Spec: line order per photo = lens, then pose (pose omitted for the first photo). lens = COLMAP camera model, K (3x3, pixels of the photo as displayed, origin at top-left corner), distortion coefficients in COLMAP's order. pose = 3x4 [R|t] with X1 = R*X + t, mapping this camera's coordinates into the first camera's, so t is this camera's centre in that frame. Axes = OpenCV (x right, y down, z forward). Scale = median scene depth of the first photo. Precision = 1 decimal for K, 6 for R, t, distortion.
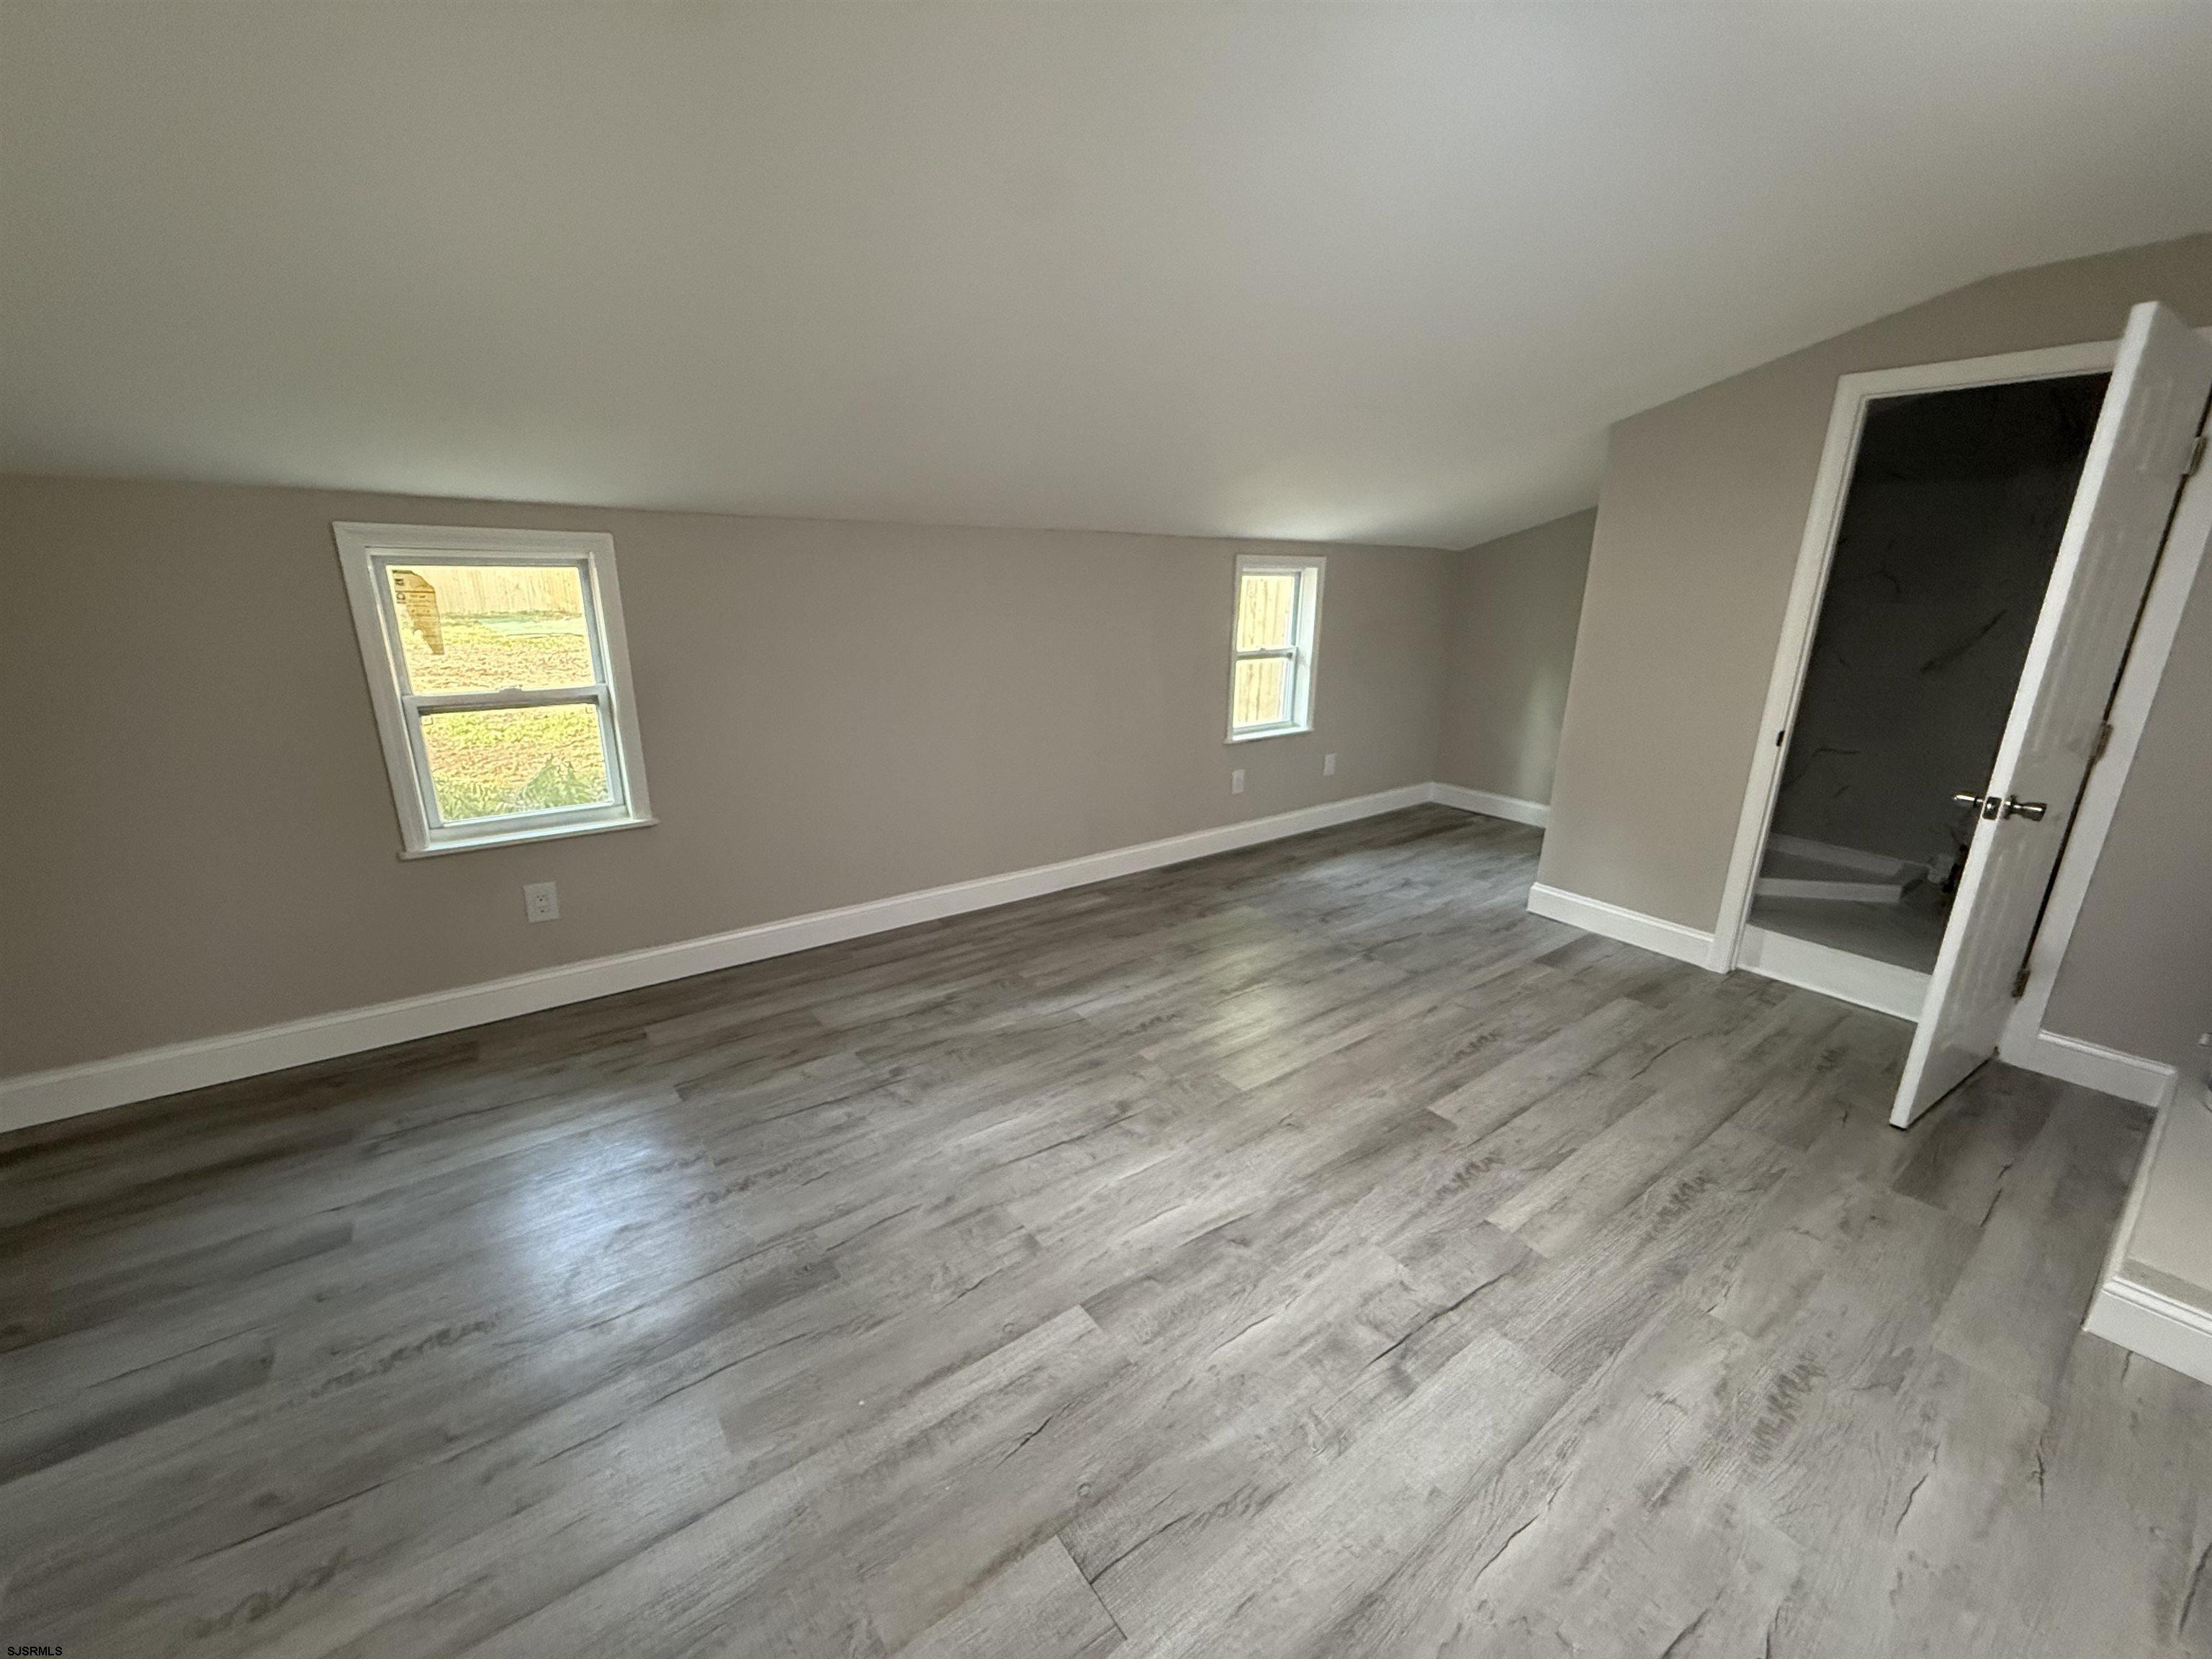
lens RADIAL K [[887.9, 0, 1104.8], [0, 887.9, 833.0], [0, 0, 1]] dist [0.000575, 0.000935]
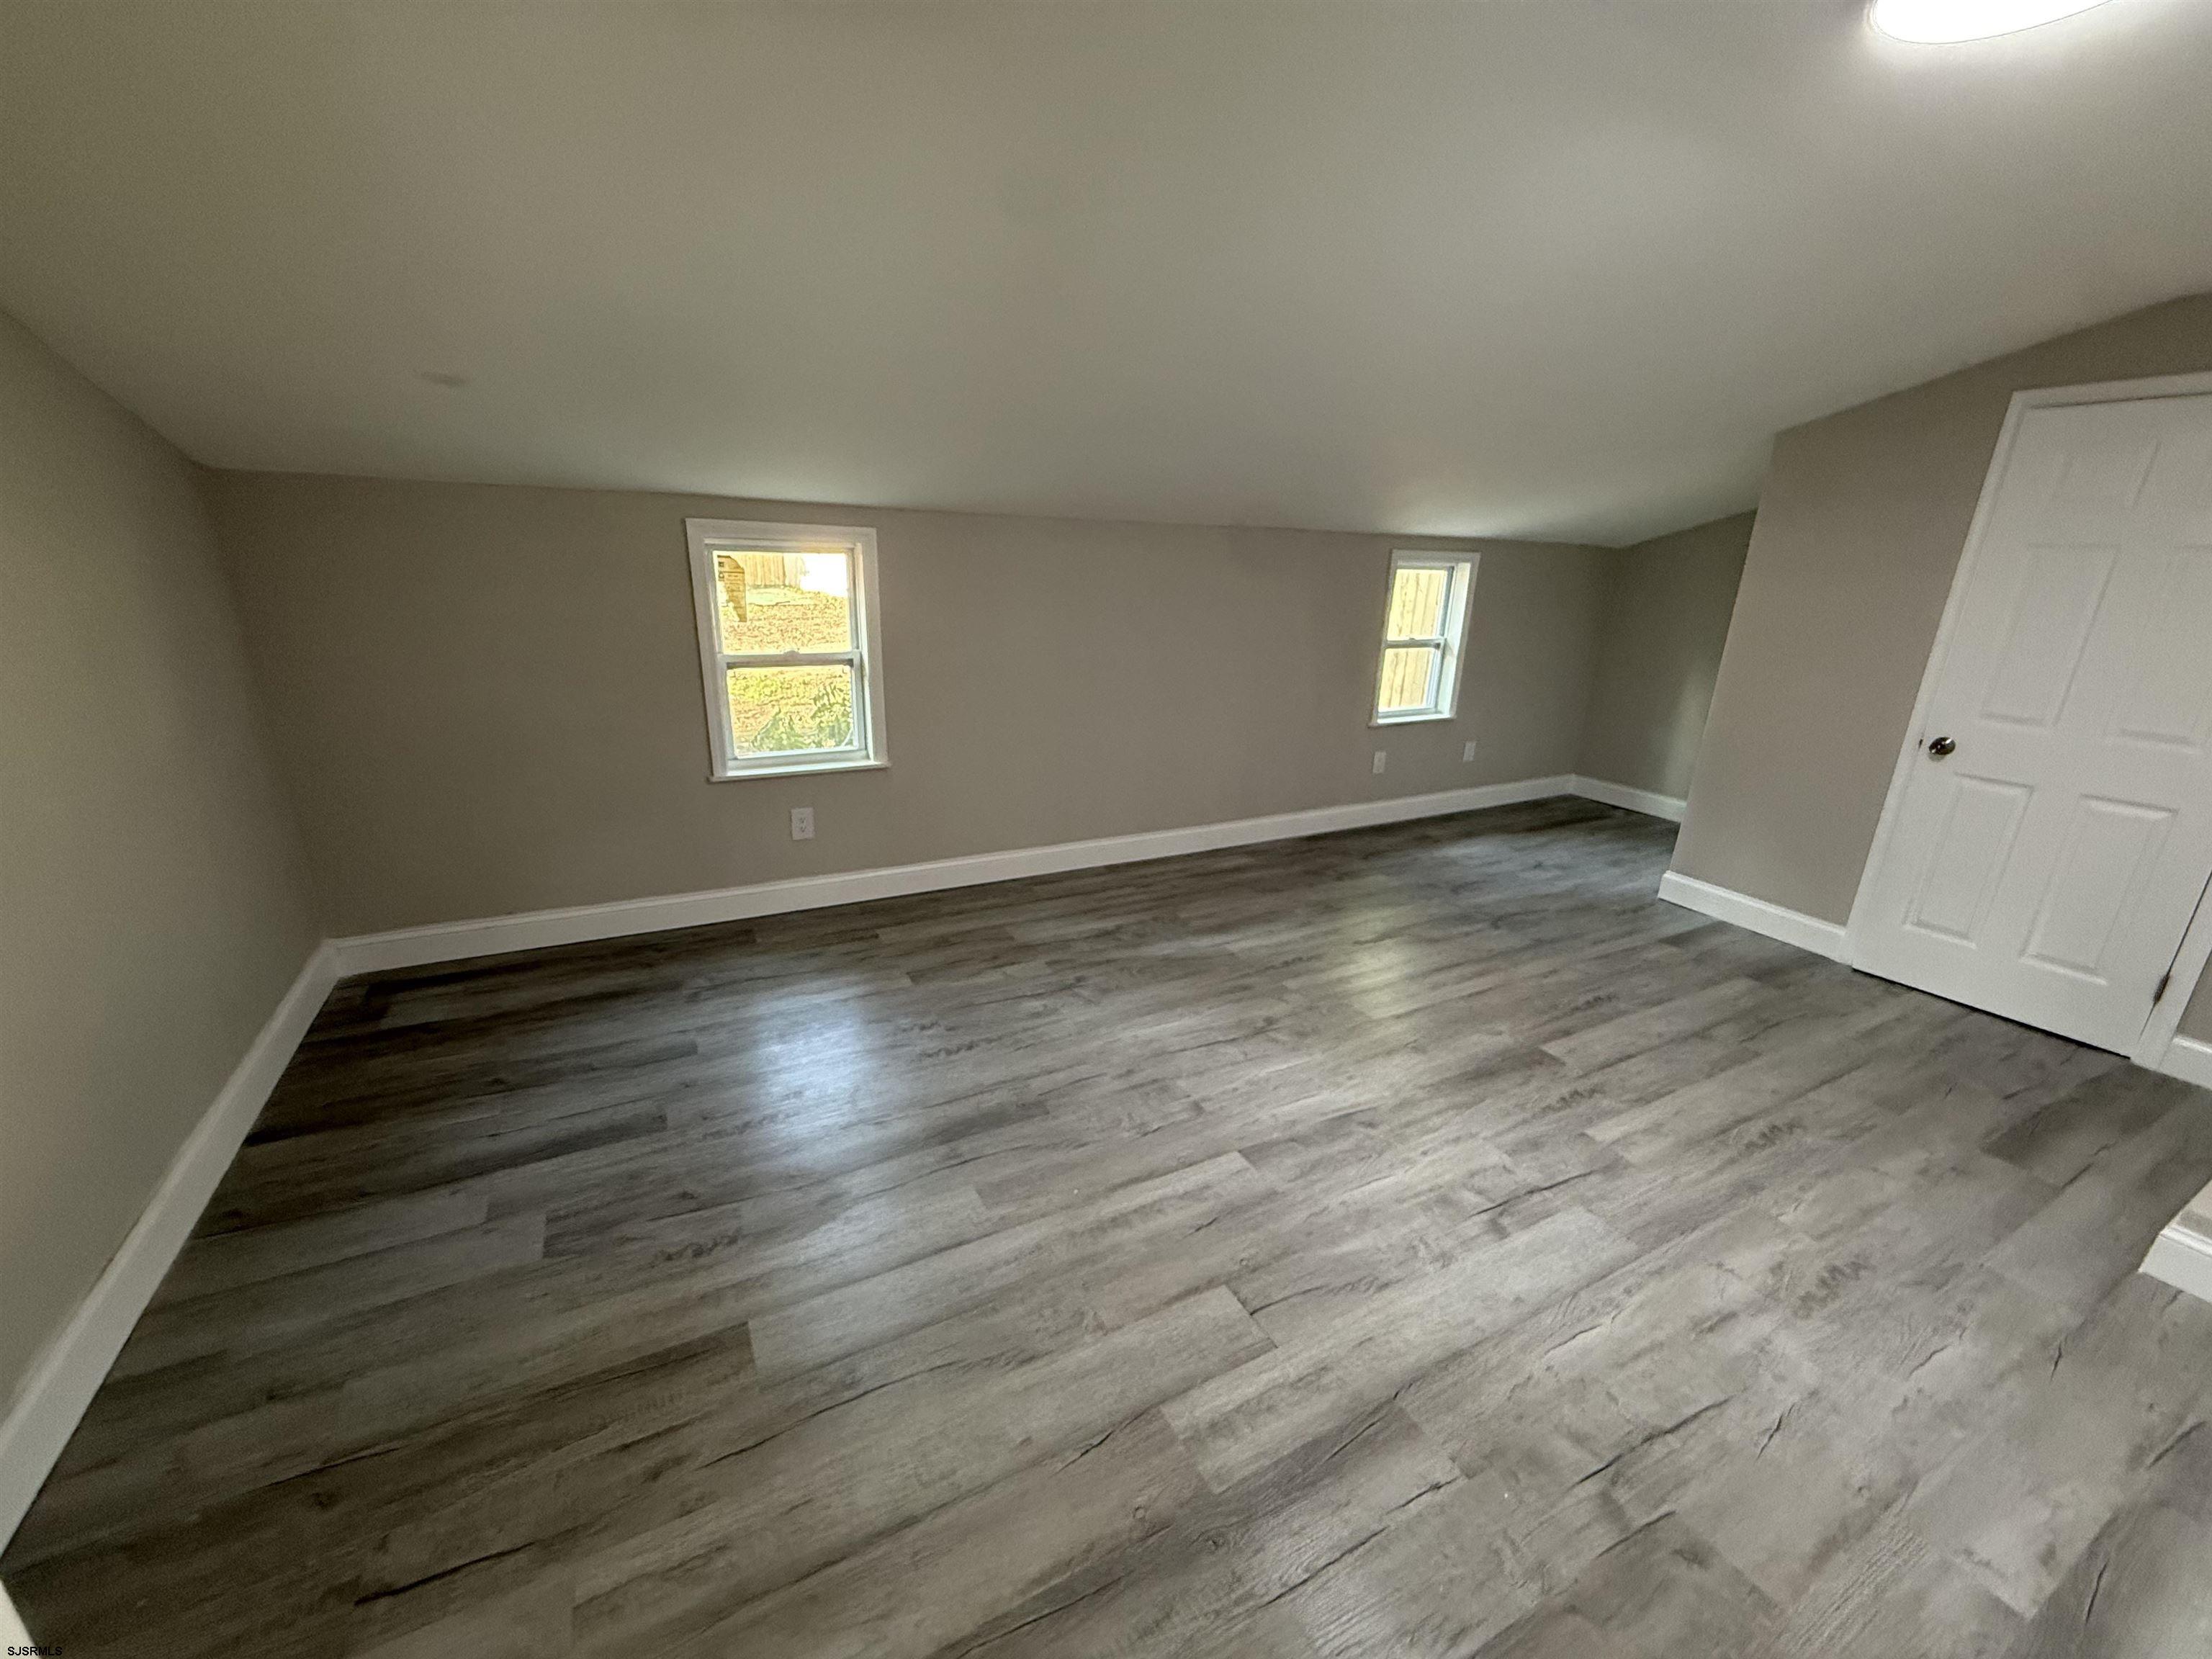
lens RADIAL K [[887.9, 0, 1100.2], [0, 887.9, 832.5], [0, 0, 1]] dist [0.000575, 0.000935]
pose [[0.988357, 0.063074, -0.138465, -0.061003], [-0.060381, 0.997897, 0.023567, 0.046300], [0.139660, -0.014932, 0.990087, -0.229087]]
